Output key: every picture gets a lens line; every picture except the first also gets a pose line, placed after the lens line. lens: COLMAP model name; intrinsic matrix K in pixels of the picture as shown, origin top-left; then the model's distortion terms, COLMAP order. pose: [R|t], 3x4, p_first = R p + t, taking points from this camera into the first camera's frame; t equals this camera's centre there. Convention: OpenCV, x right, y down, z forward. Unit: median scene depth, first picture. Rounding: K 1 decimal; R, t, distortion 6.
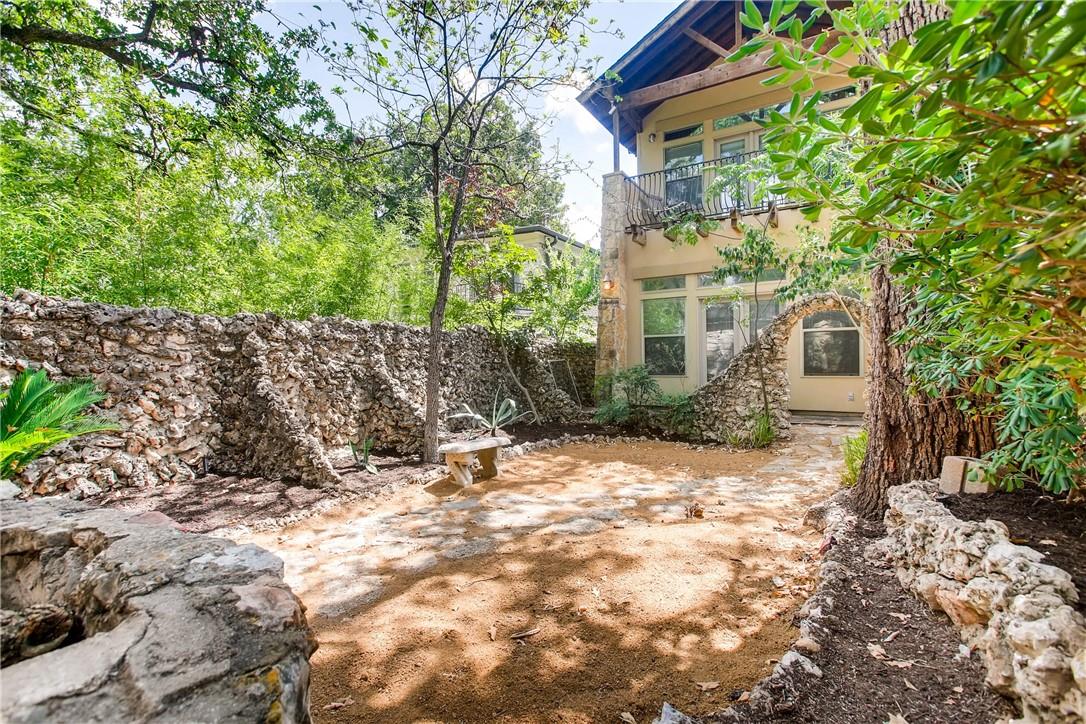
lens RADIAL K [[499.7, 0, 537.2], [0, 499.7, 365.7], [0, 0, 1]] dist [0.001479, 0.000748]
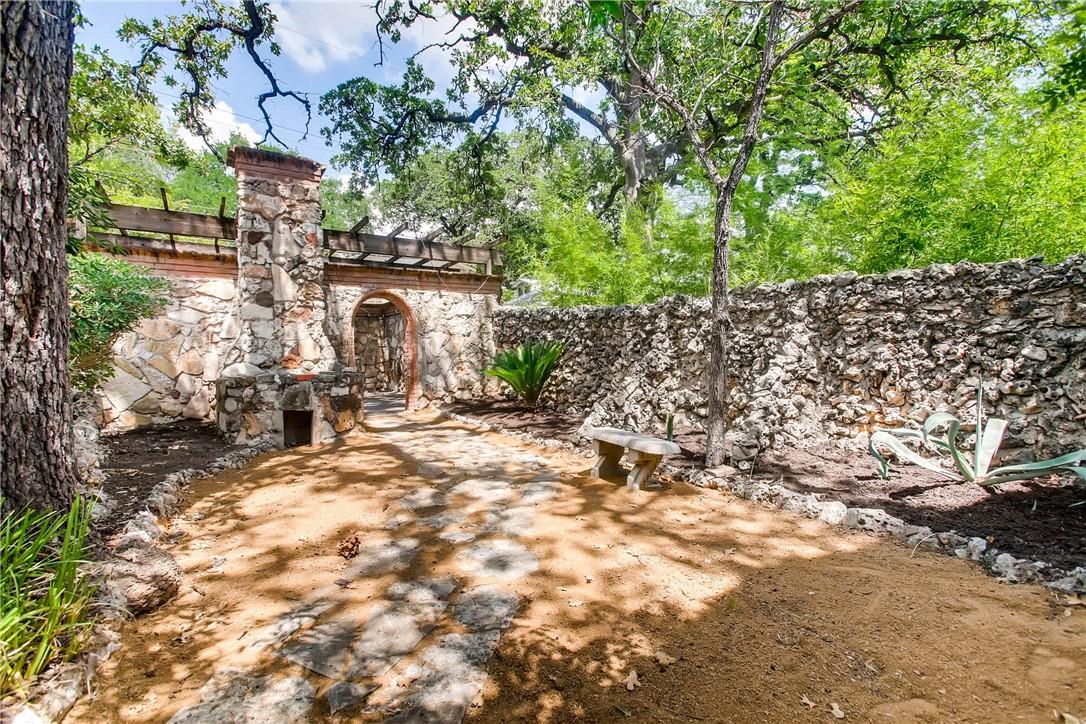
lens RADIAL K [[499.7, 0, 537.2], [0, 499.7, 365.7], [0, 0, 1]] dist [0.001479, 0.000748]
pose [[-0.433910, 0.034792, -0.900284, 0.618002], [0.002616, 0.999299, 0.037358, 0.013387], [0.900952, 0.013855, -0.433697, 1.161298]]
